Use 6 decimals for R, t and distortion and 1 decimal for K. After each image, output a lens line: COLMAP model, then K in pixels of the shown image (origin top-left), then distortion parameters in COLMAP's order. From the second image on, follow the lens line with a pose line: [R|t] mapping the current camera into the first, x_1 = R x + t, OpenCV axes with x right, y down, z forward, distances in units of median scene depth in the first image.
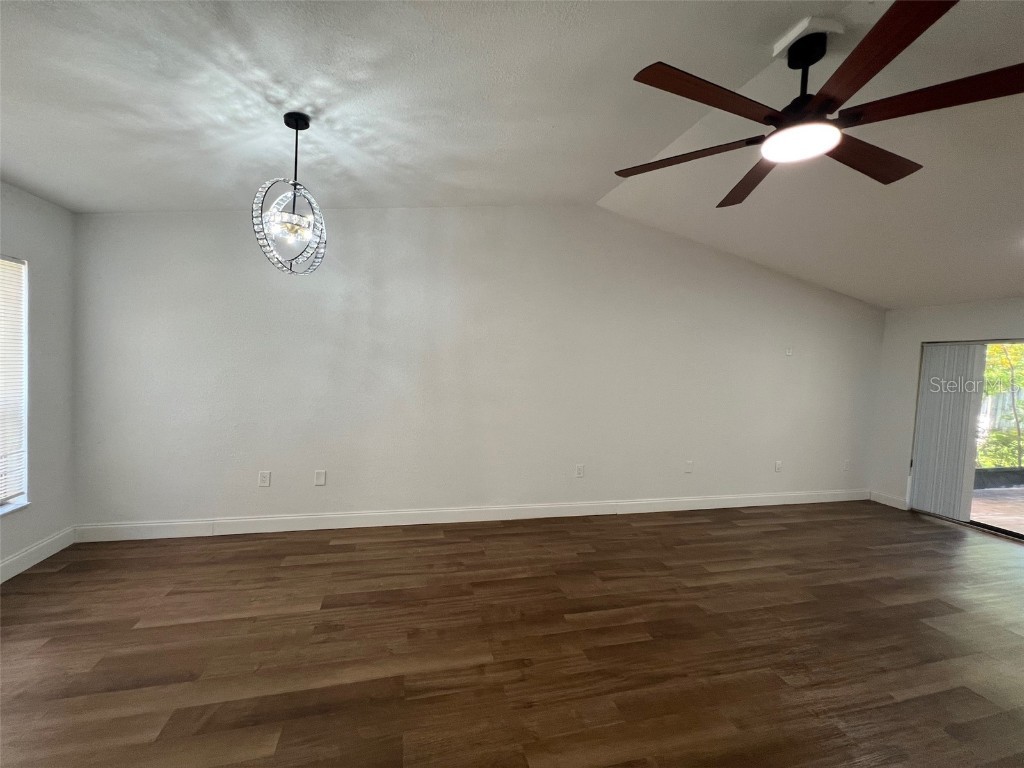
lens RADIAL K [[411.3, 0, 512.0], [0, 411.3, 384.0], [0, 0, 1]] dist [-0.003367, 0.000678]
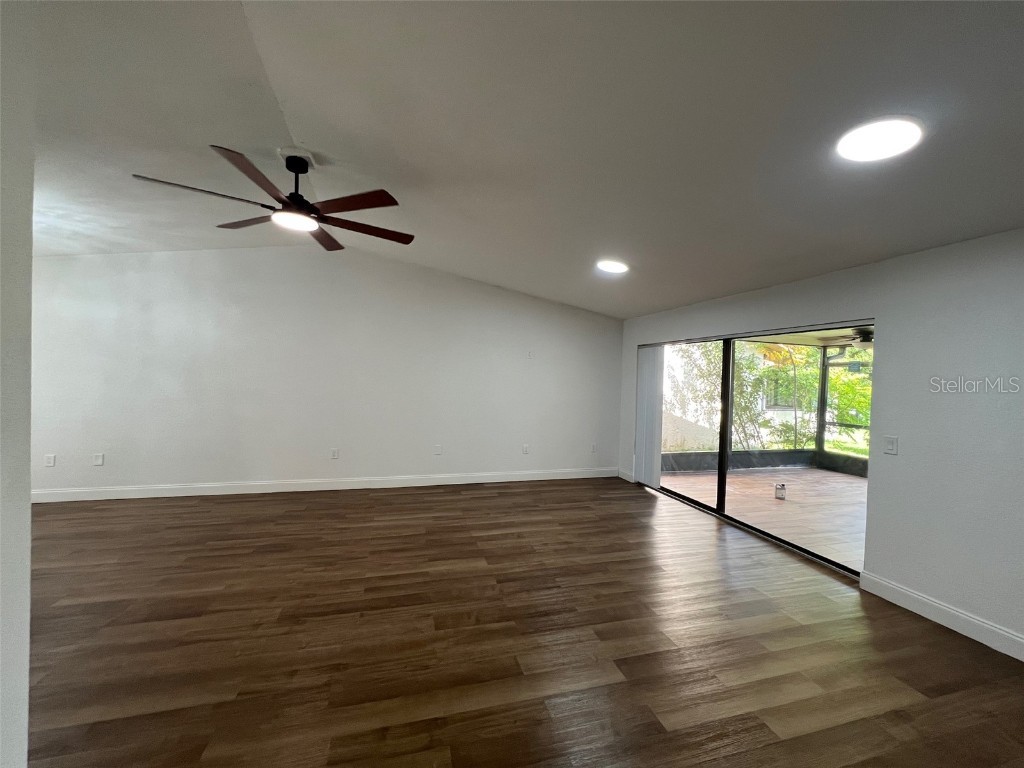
lens RADIAL K [[411.3, 0, 512.0], [0, 411.3, 384.0], [0, 0, 1]] dist [-0.003367, 0.000678]
pose [[0.999641, -0.021935, 0.015355, 0.836240], [0.022377, 0.999323, -0.029197, 0.058952], [-0.014704, 0.029531, 0.999456, -0.322041]]
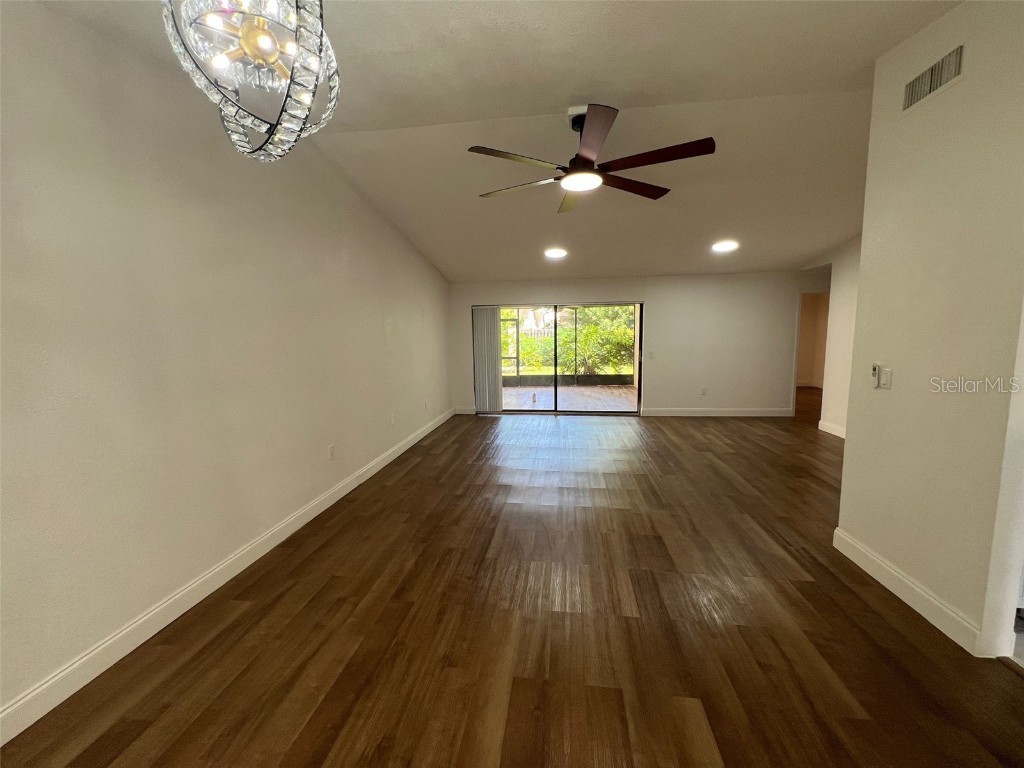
lens RADIAL K [[411.3, 0, 512.0], [0, 411.3, 384.0], [0, 0, 1]] dist [-0.003367, 0.000678]
pose [[0.382285, -0.168999, 0.908459, -0.555434], [0.077788, 0.985529, 0.150603, -0.041682], [-0.920764, 0.013094, 0.389900, 0.357826]]
